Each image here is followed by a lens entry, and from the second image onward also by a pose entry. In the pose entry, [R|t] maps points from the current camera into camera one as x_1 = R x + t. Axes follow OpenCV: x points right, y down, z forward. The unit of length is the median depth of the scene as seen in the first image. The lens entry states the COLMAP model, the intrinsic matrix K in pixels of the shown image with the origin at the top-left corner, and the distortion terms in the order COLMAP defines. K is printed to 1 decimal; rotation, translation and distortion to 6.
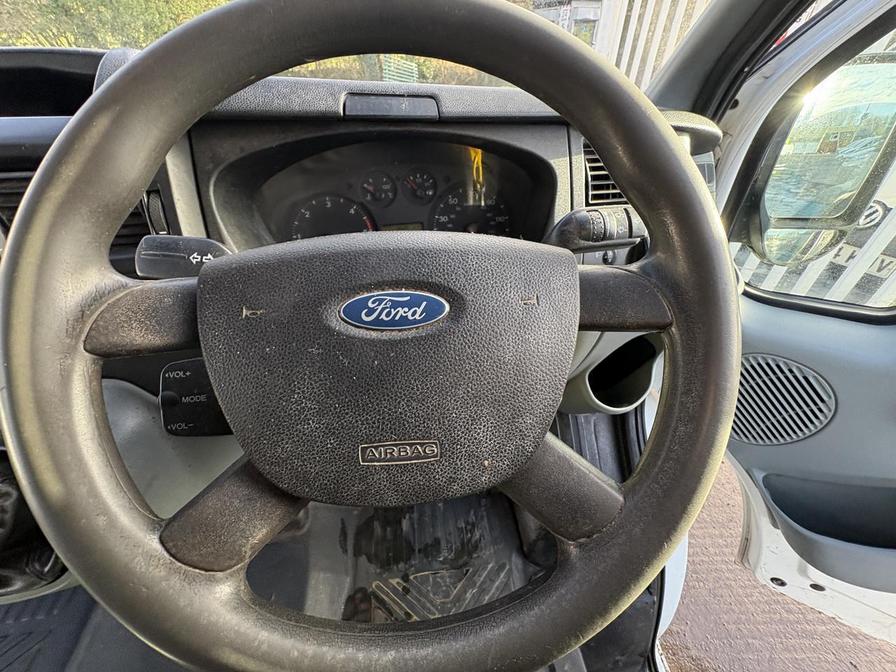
lens RADIAL K [[363.2, 0, 442.9], [0, 363.2, 346.5], [0, 0, 1]] dist [-0.001082, -0.000254]
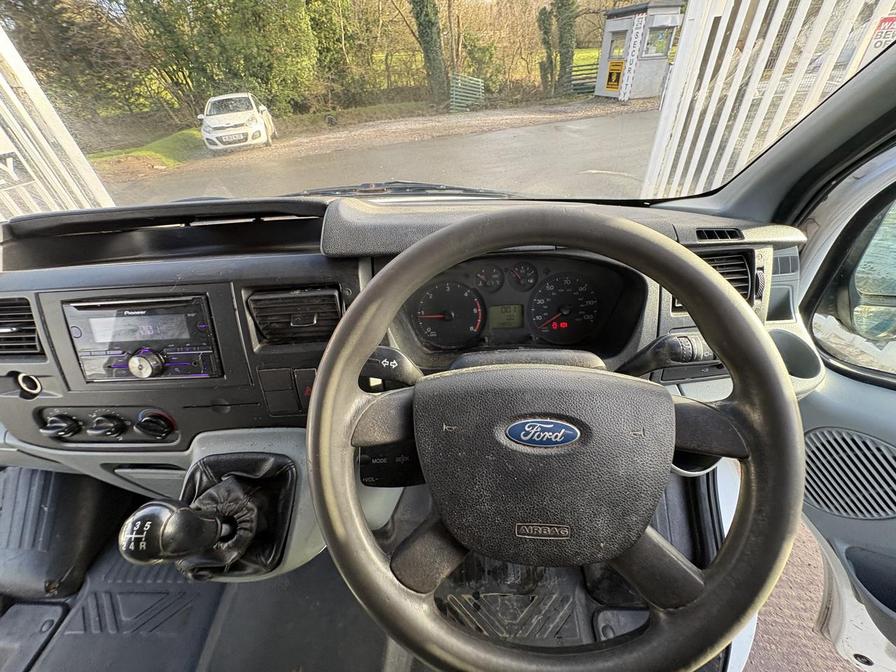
lens RADIAL K [[366.2, 0, 434.7], [0, 366.2, 337.8], [0, 0, 1]] dist [-0.005218, 0.000914]
pose [[0.987223, 0.054857, -0.149606, -0.165401], [-0.059080, 0.997967, -0.023922, -0.193477], [0.147989, 0.032455, 0.988456, -0.255480]]
